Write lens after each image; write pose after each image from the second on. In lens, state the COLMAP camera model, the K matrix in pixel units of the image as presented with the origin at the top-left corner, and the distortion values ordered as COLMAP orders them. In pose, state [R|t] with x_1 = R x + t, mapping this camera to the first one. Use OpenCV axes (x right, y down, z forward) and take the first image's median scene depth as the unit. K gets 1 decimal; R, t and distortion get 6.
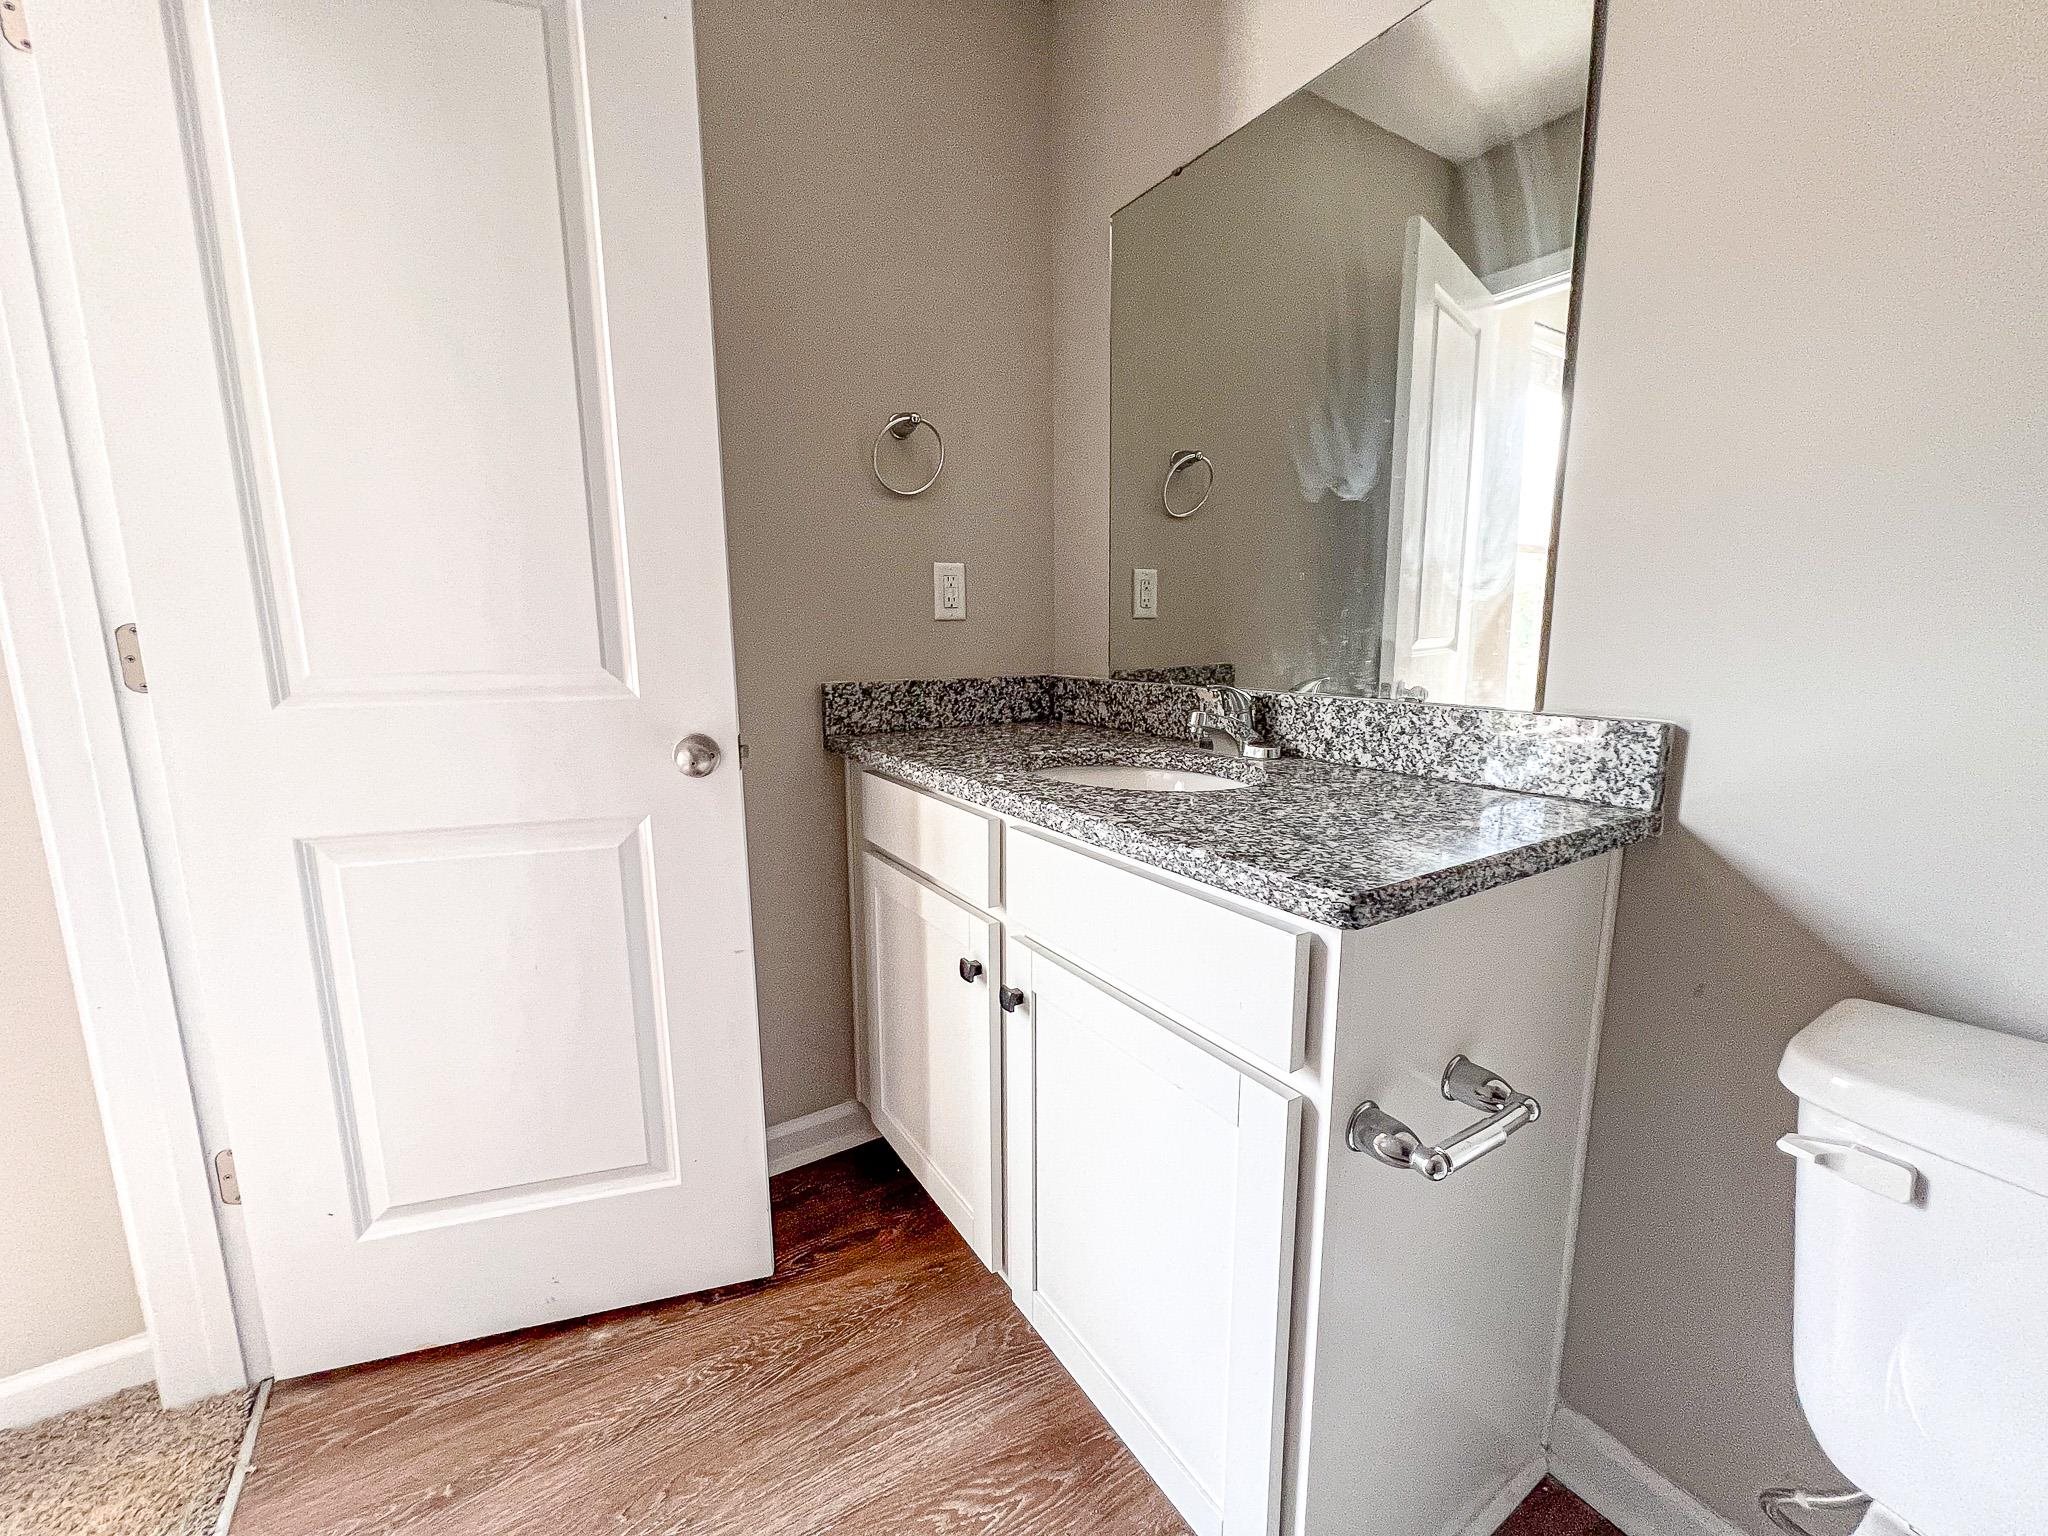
lens RADIAL K [[818.8, 0, 1014.2], [0, 818.8, 781.8], [0, 0, 1]] dist [-0.003266, 0.002293]
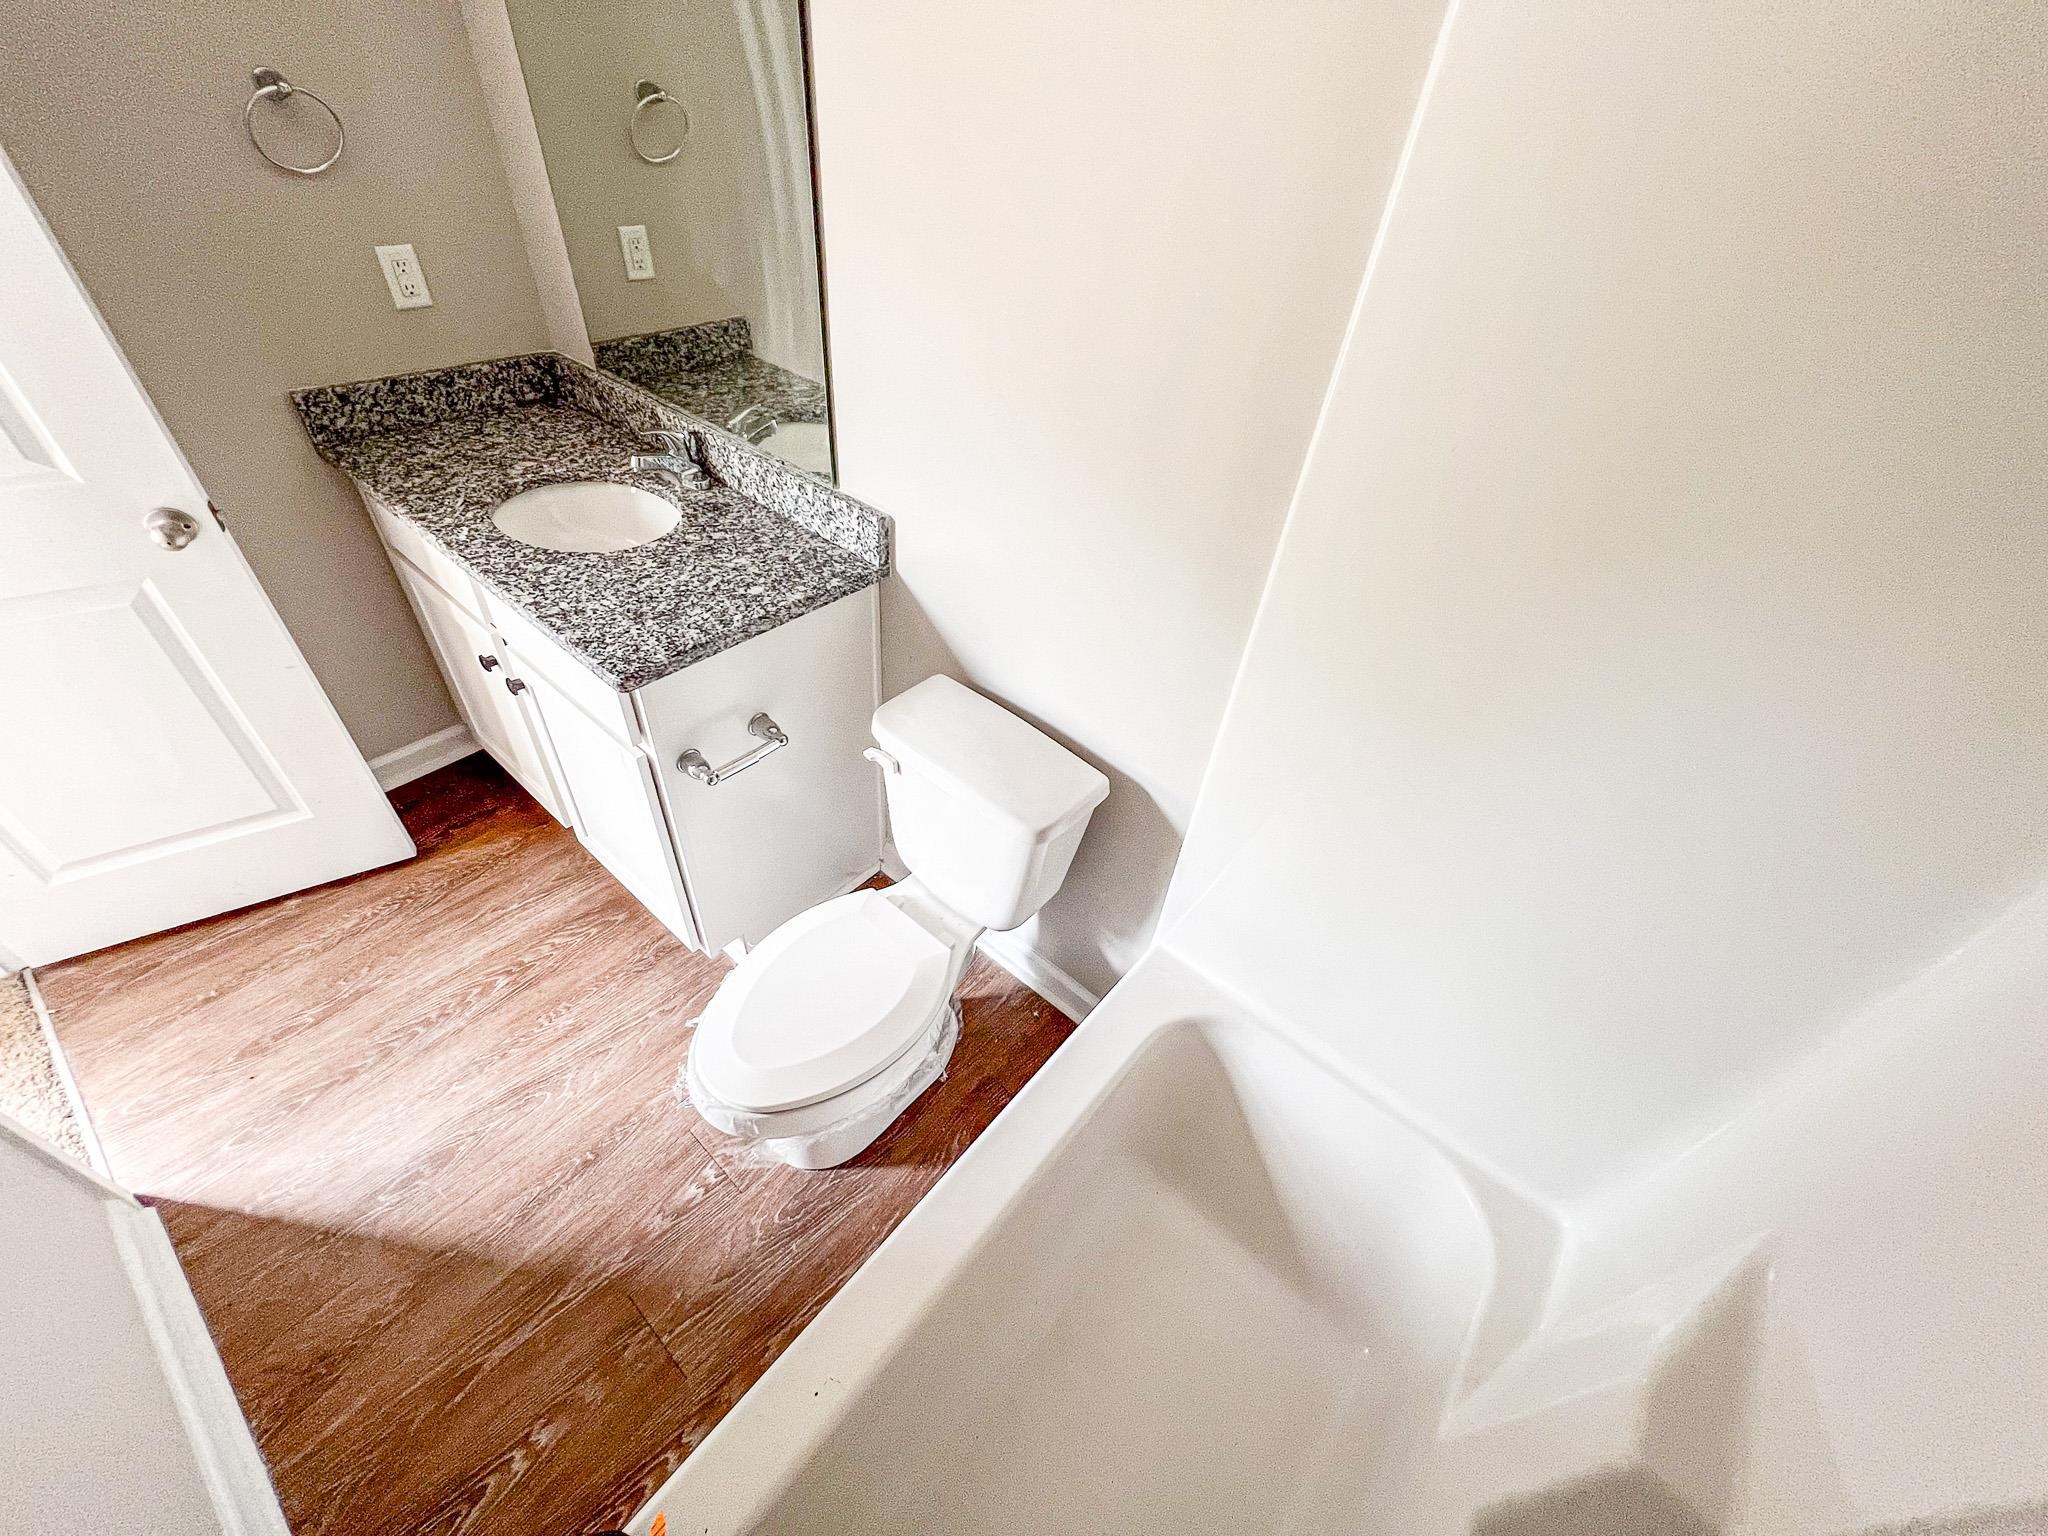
lens RADIAL K [[818.8, 0, 1030.1], [0, 818.8, 761.8], [0, 0, 1]] dist [-0.003266, 0.002293]
pose [[0.948116, -0.135824, 0.287452, 0.378887], [-0.039120, 0.847437, 0.529453, -0.385991], [-0.315510, -0.513228, 0.798155, -0.490644]]
